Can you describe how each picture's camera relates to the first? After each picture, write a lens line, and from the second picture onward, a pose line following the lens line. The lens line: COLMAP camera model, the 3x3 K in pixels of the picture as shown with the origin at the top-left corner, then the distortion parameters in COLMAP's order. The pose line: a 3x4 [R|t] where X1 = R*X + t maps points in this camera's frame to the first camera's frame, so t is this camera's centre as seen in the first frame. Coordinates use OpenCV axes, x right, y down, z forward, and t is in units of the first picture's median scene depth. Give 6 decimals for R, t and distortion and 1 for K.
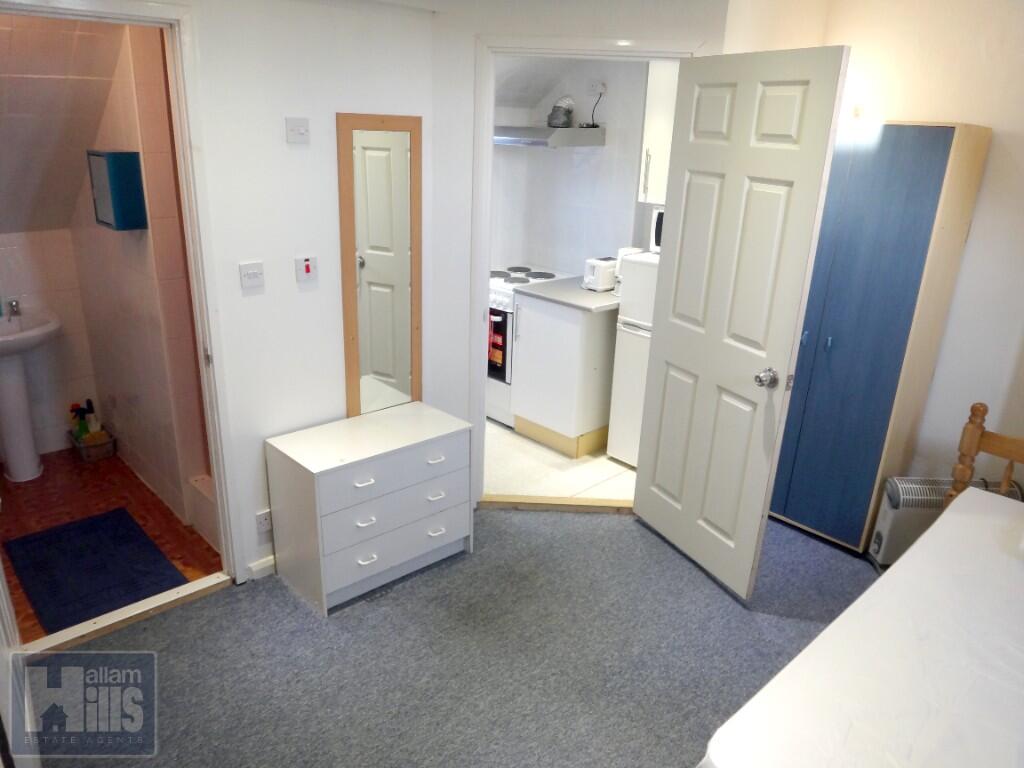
lens RADIAL K [[731.4, 0, 512.0], [0, 731.4, 384.0], [0, 0, 1]] dist [-0.041308, 0.001042]
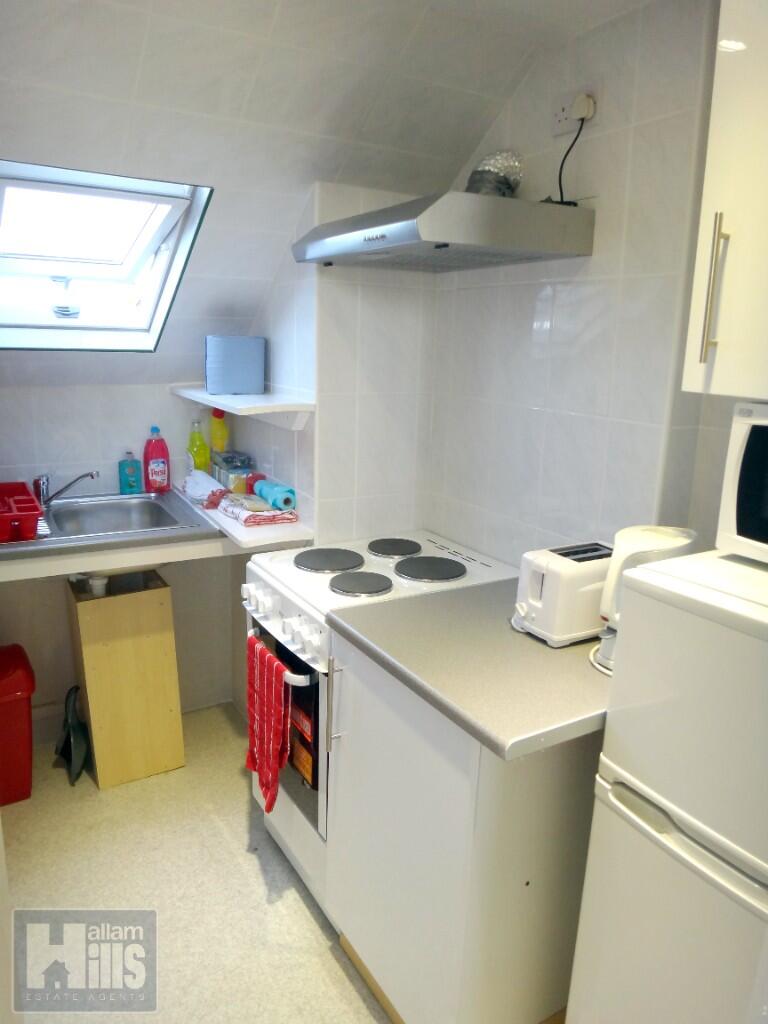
lens RADIAL K [[731.4, 0, 384.0], [0, 731.4, 512.0], [0, 0, 1]] dist [-0.041308, 0.001042]
pose [[0.977412, 0.047881, -0.205847, 0.108050], [-0.071947, 0.991205, -0.111064, -0.145781], [0.198719, 0.123366, 0.972261, 0.636853]]
